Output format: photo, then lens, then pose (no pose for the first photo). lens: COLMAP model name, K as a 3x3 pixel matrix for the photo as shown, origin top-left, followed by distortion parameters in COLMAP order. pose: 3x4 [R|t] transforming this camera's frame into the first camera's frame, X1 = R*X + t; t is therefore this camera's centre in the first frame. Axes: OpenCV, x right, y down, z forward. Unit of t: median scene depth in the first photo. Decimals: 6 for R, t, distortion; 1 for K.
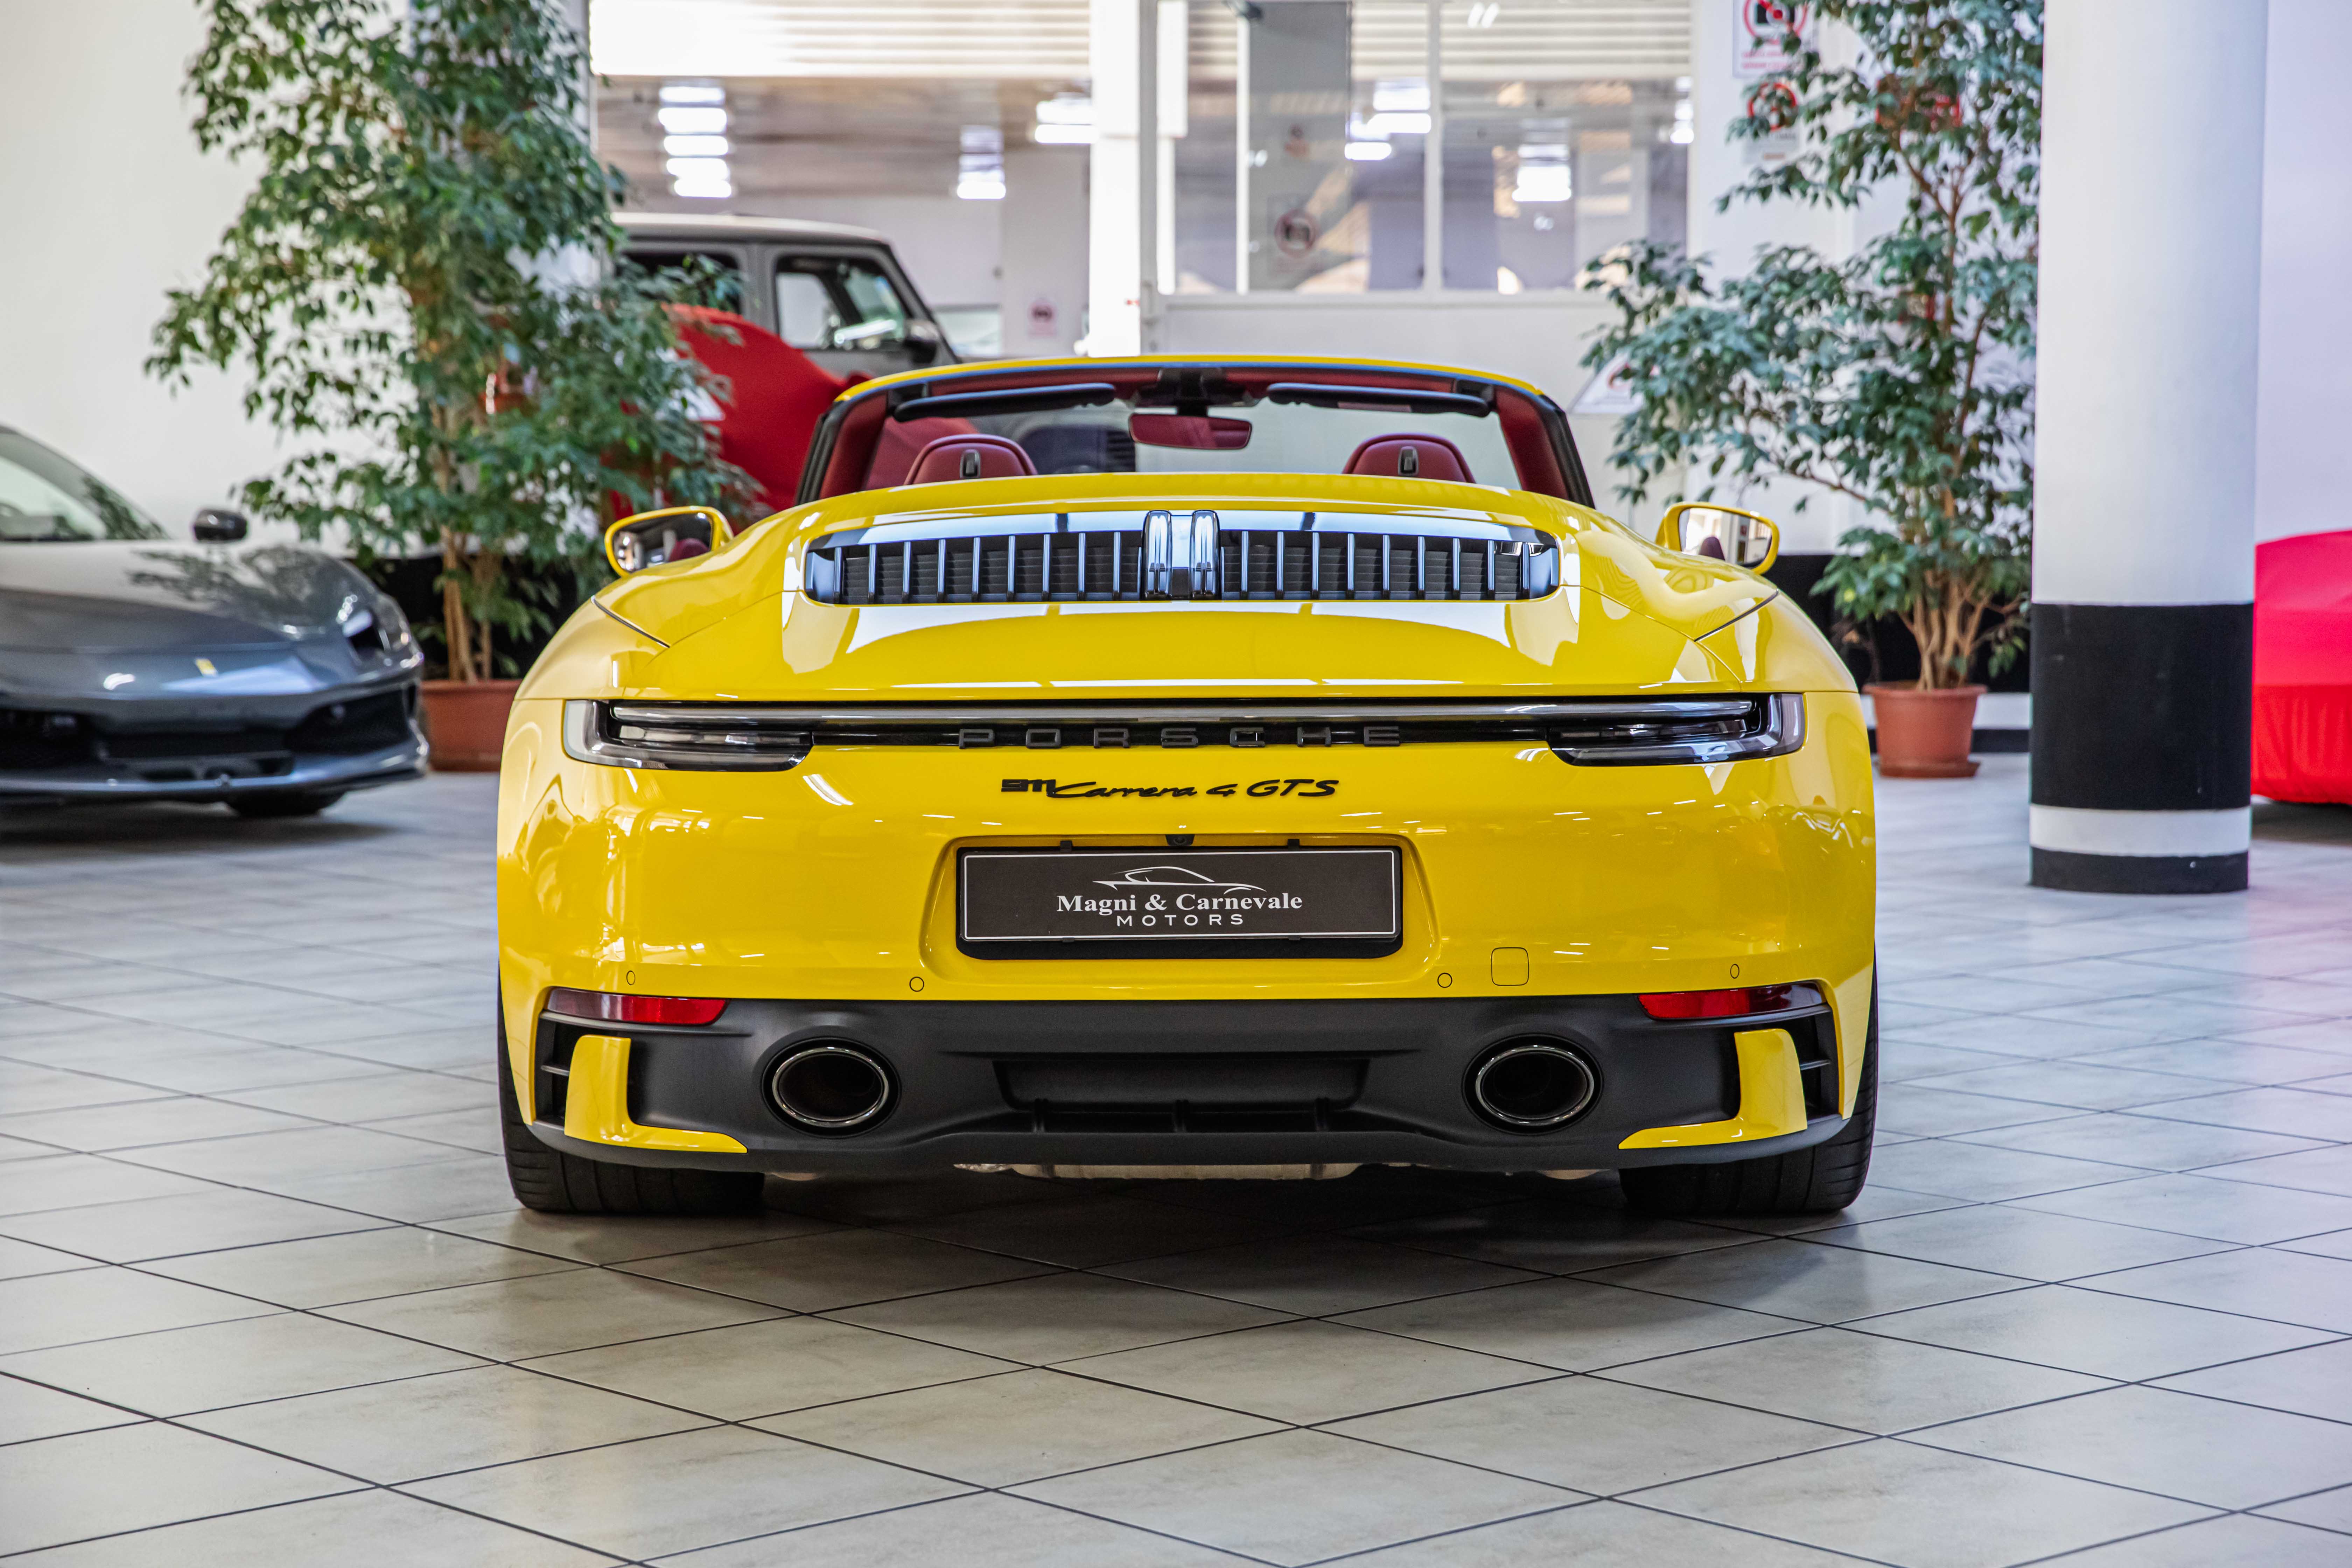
lens RADIAL K [[4382.6, 0, 1176.0], [0, 4382.6, 784.0], [0, 0, 1]] dist [0.220063, 0.122778]
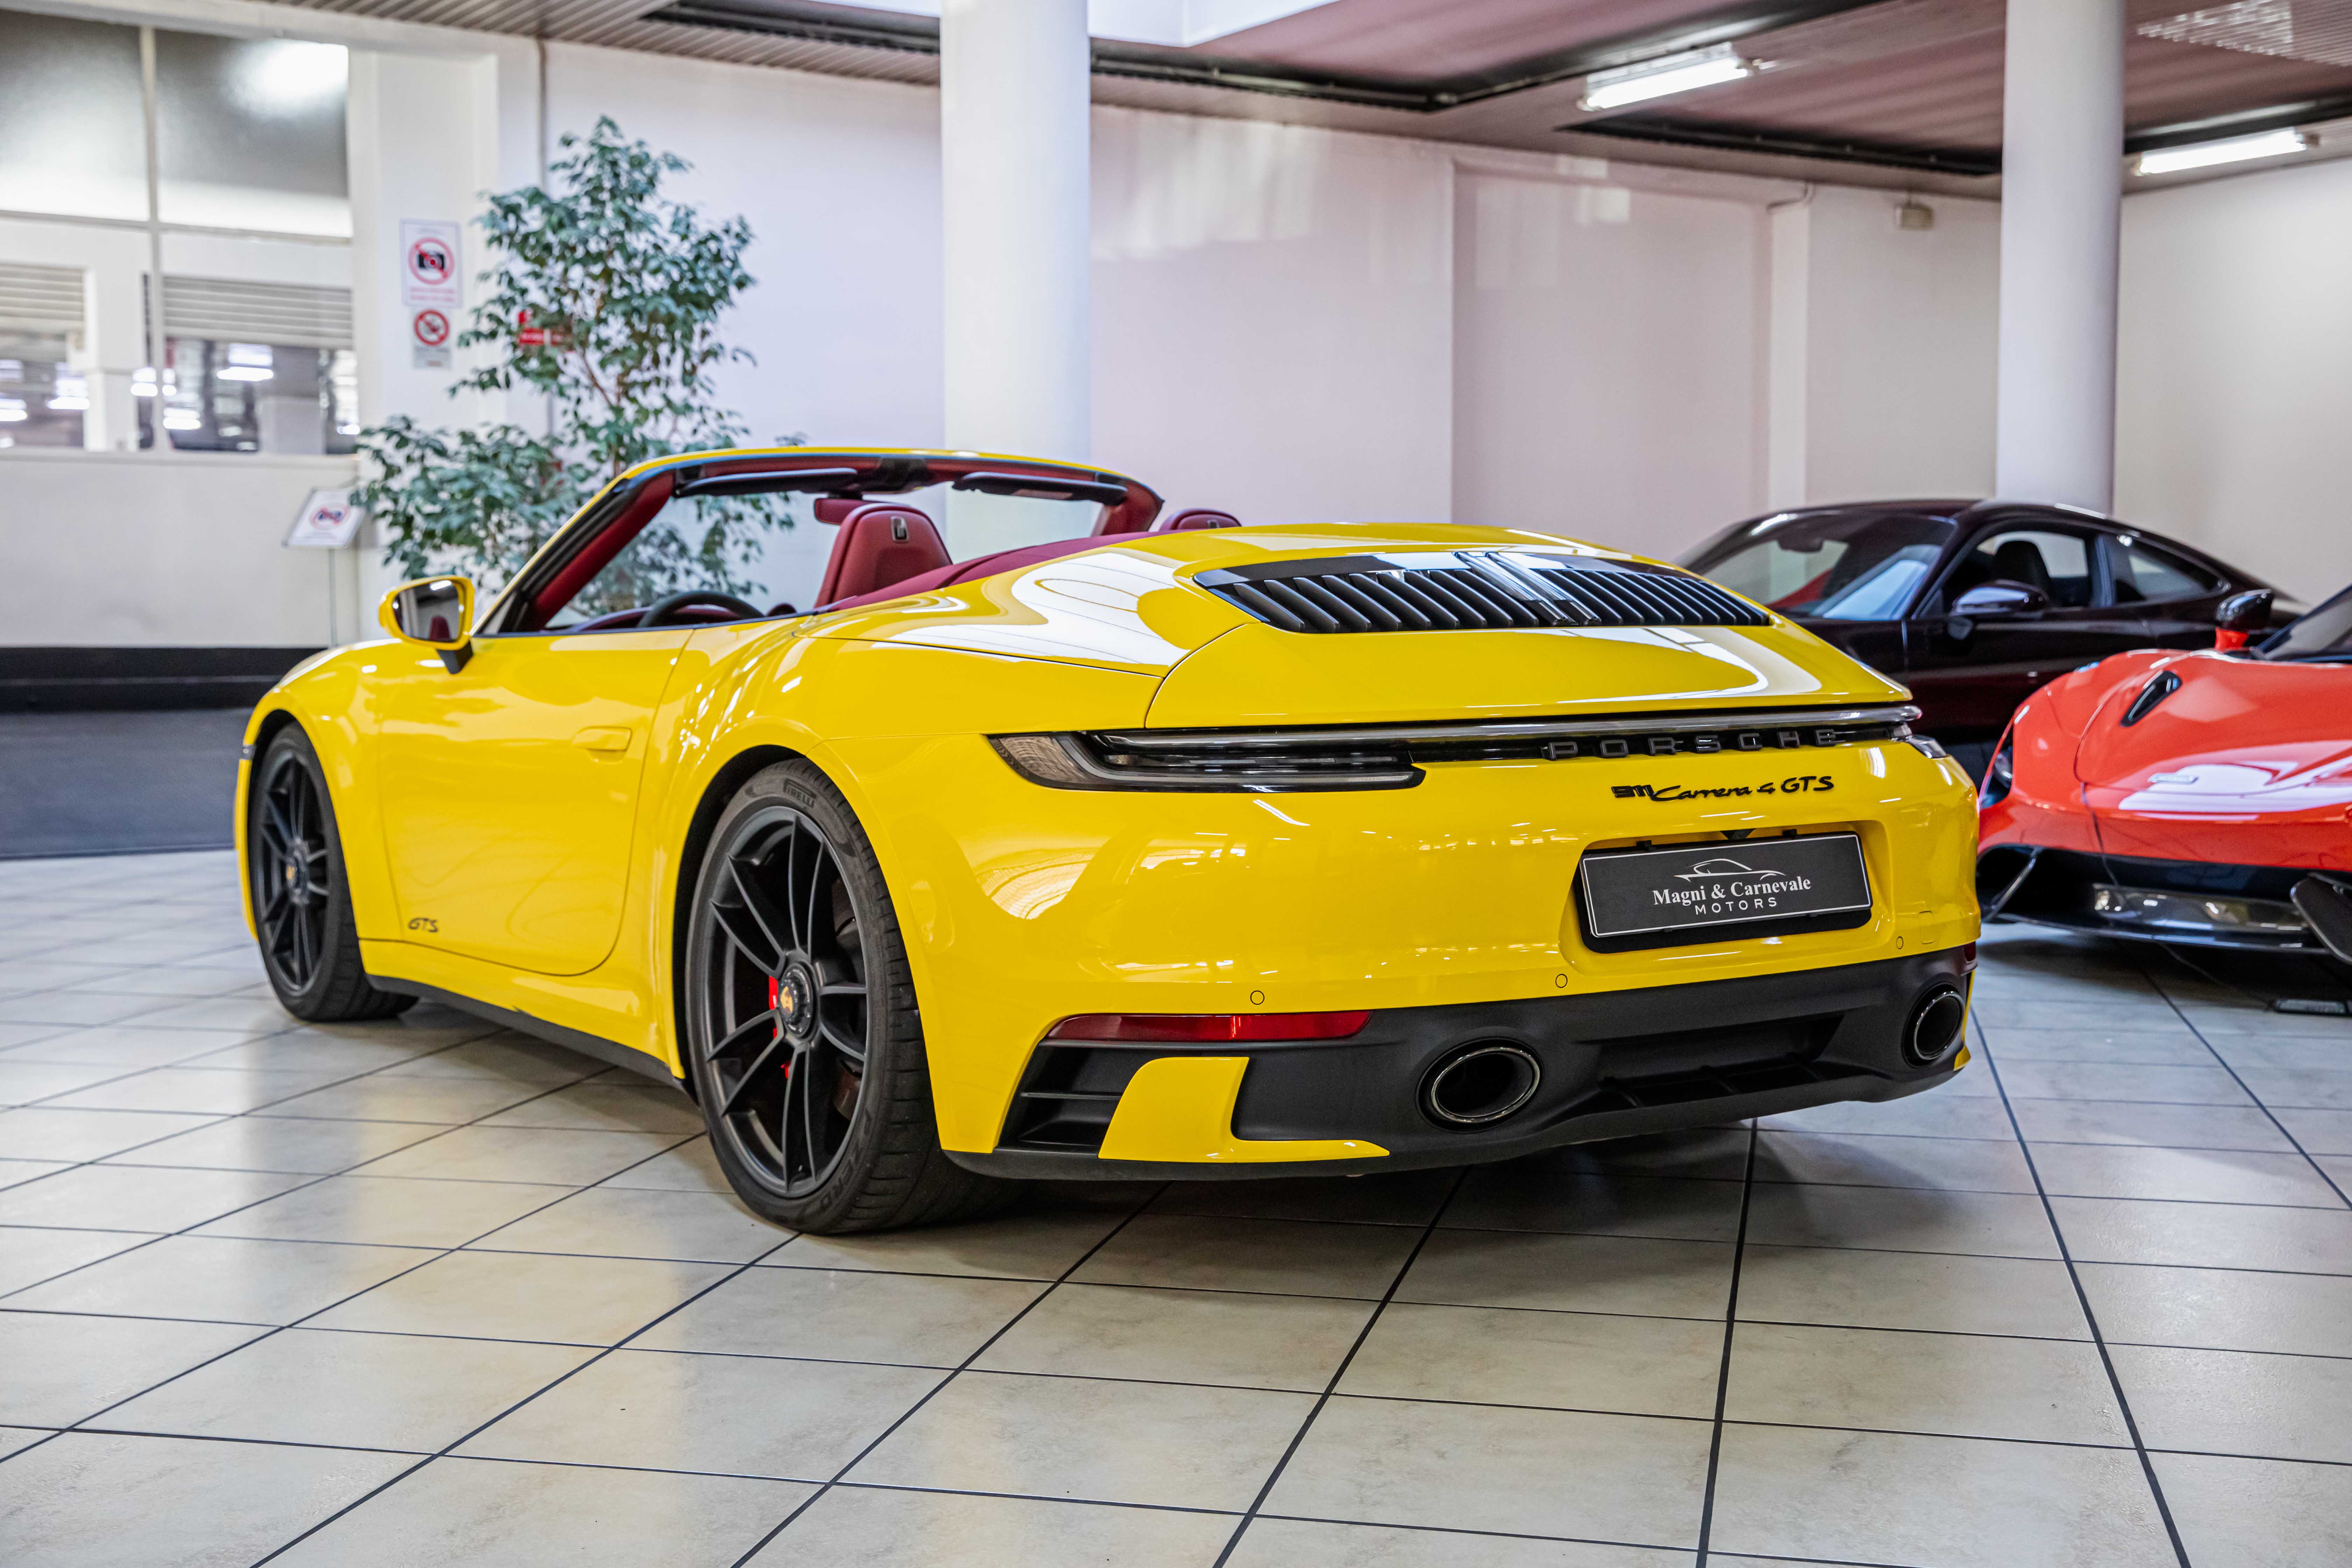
lens RADIAL K [[2749.4, 0, 1176.0], [0, 2749.4, 784.0], [0, 0, 1]] dist [0.008733, 0.033114]
pose [[0.828004, -0.036829, 0.559512, -0.509956], [0.042460, 0.999094, 0.002928, -0.008250], [-0.559112, 0.021332, 0.828817, 0.494566]]
